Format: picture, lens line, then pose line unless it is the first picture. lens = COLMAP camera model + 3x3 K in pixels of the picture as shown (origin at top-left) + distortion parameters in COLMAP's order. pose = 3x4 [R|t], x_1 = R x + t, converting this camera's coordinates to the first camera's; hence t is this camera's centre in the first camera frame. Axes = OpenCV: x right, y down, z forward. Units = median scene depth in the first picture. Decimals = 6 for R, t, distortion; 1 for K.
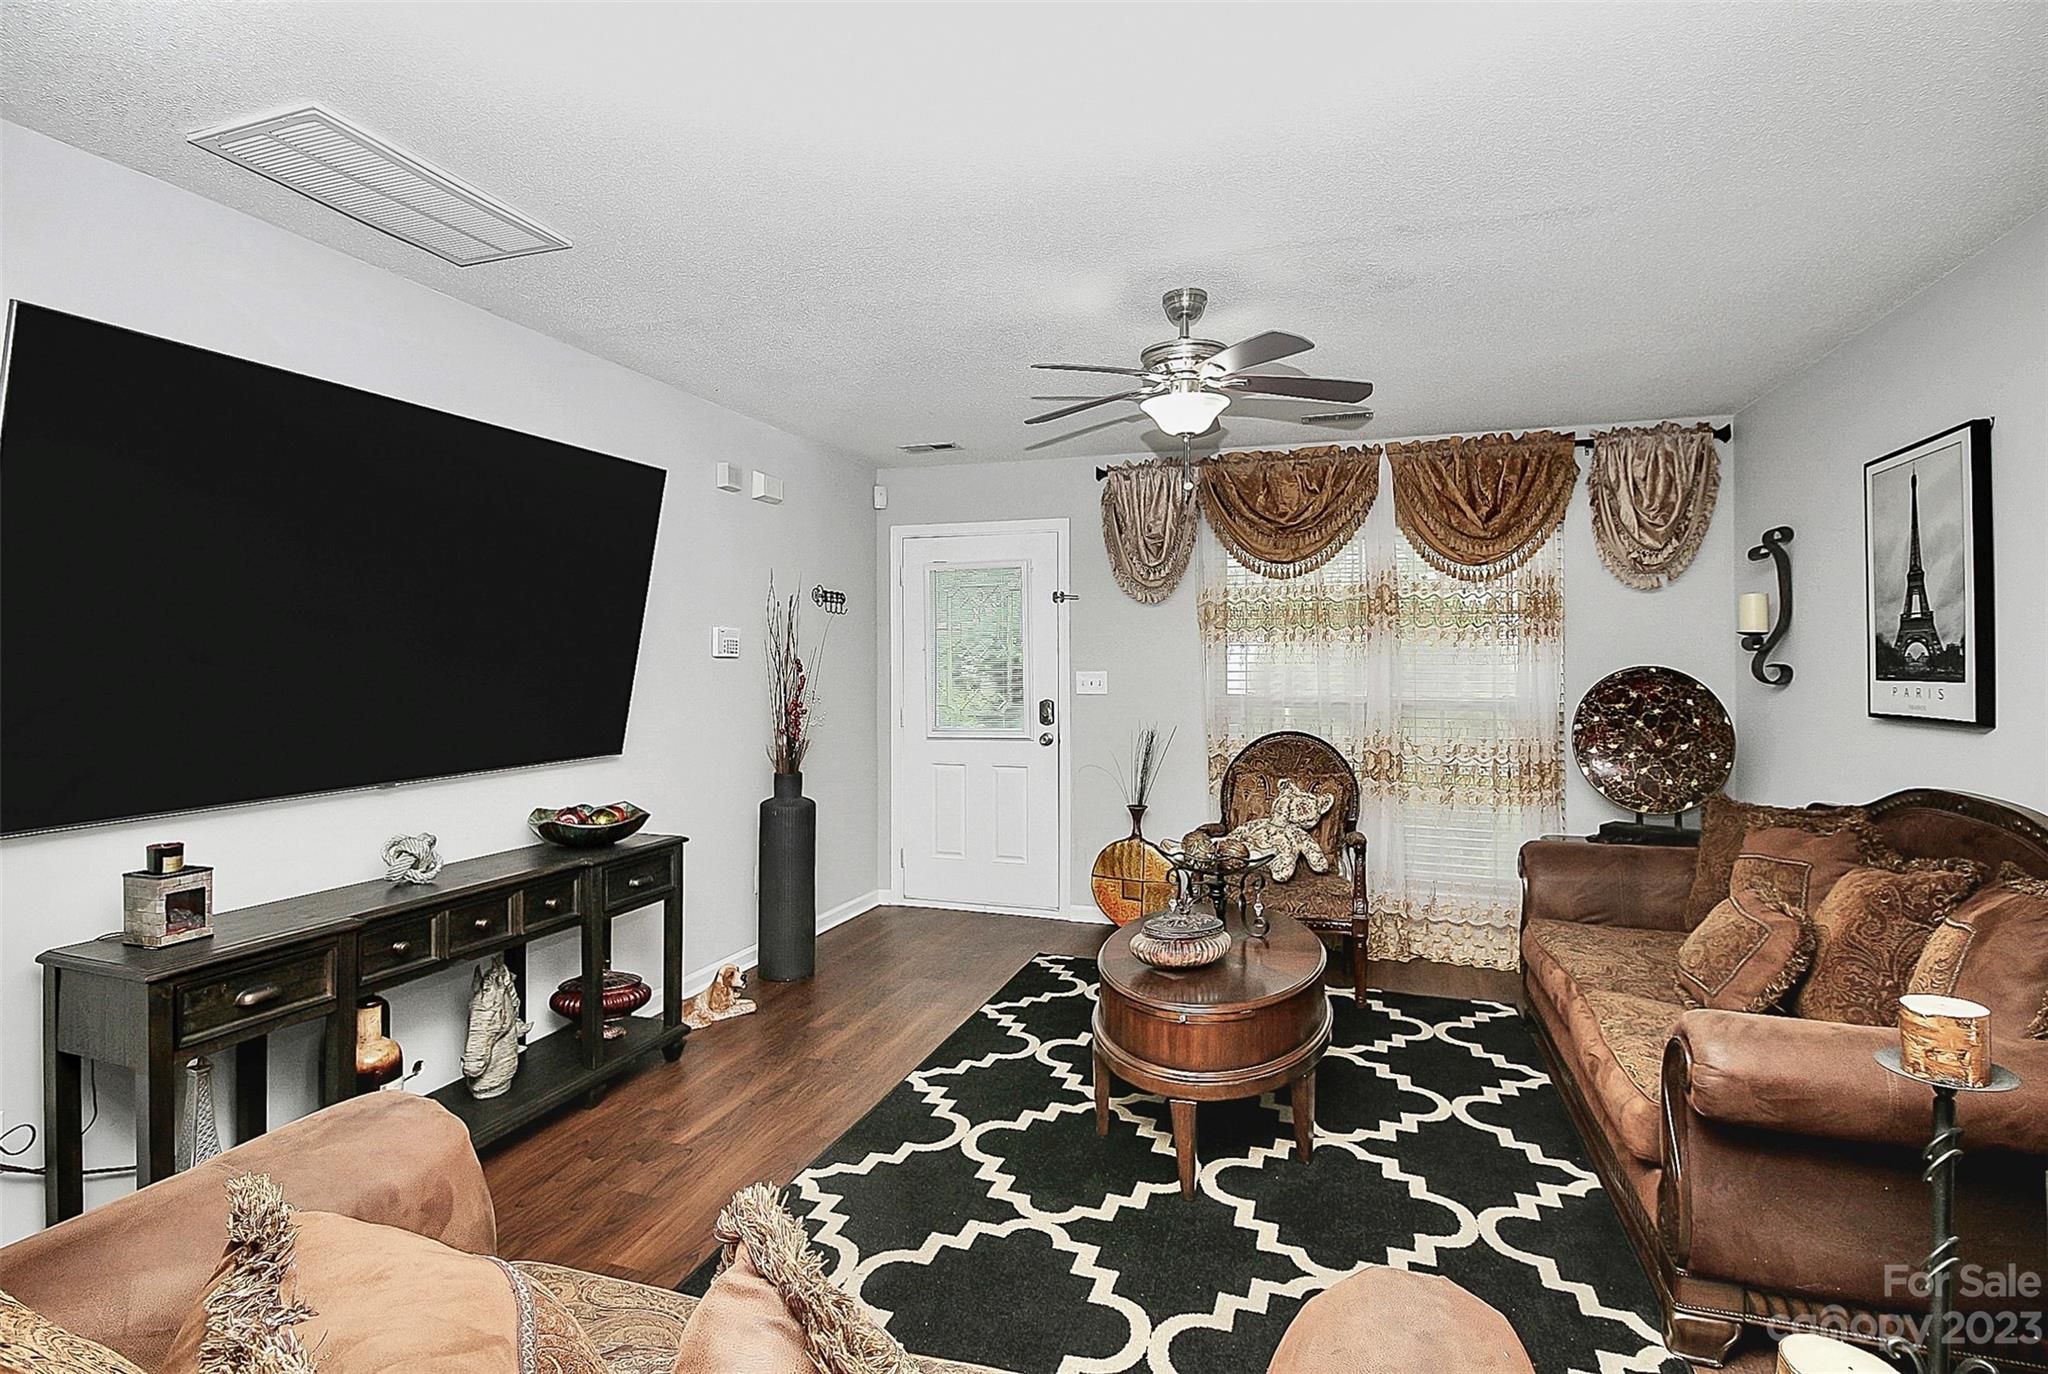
lens RADIAL K [[1000.0, 0, 1022.3], [0, 1000.0, 648.1], [0, 0, 1]] dist [-0.002384, -0.000938]
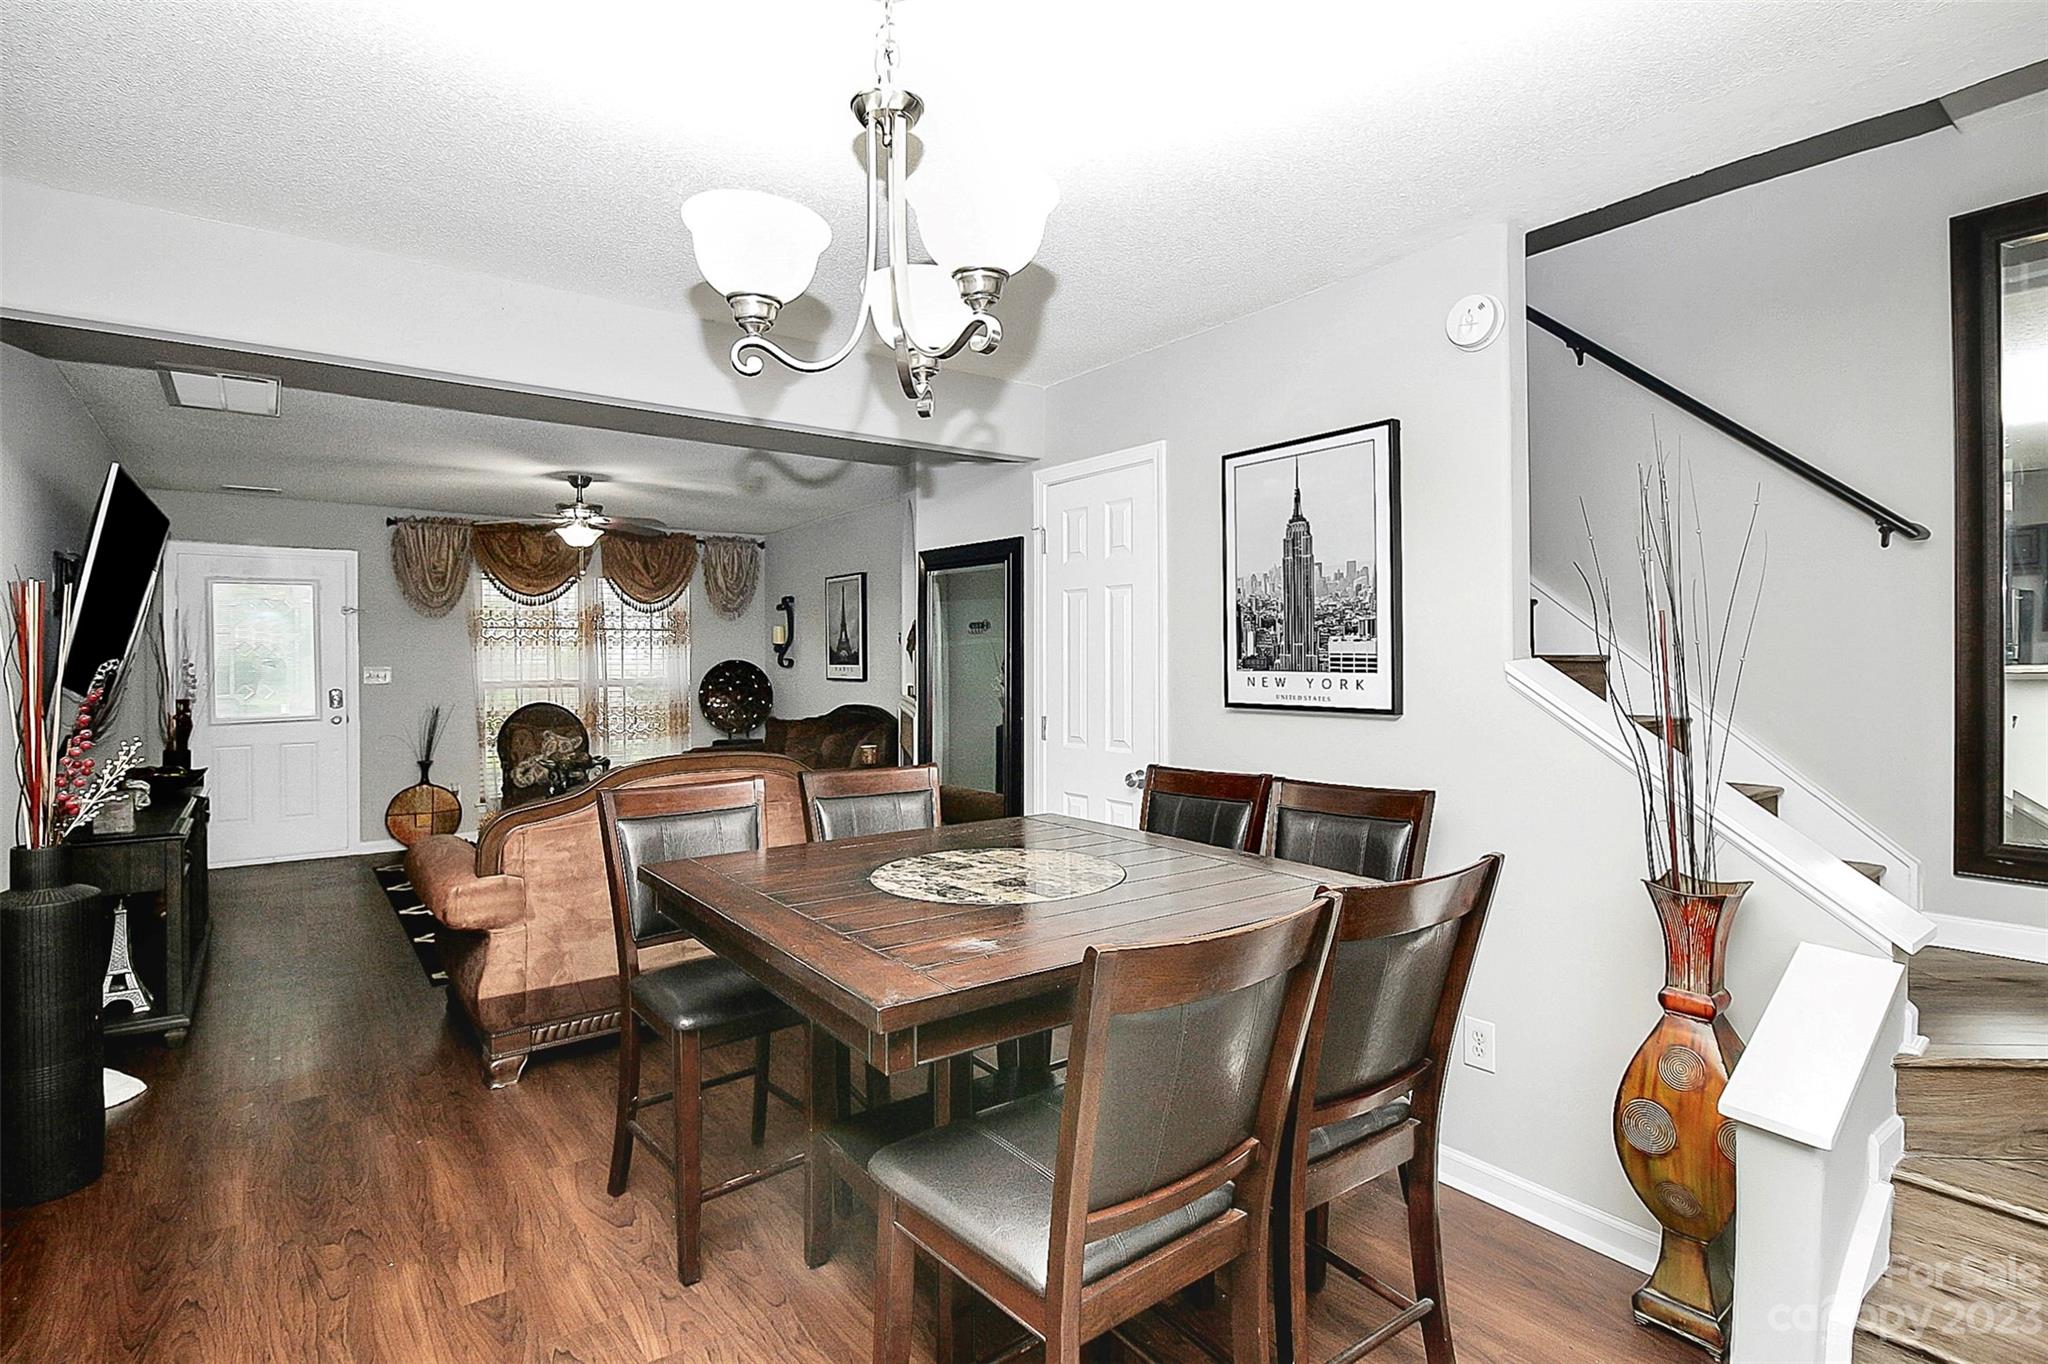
lens RADIAL K [[991.2, 0, 1026.9], [0, 991.2, 655.0], [0, 0, 1]] dist [-0.007721, -0.001792]
pose [[0.554082, -0.003194, 0.832456, -0.669661], [-0.007929, 0.999927, 0.009115, -0.013684], [-0.832424, -0.011651, 0.554017, -0.563396]]
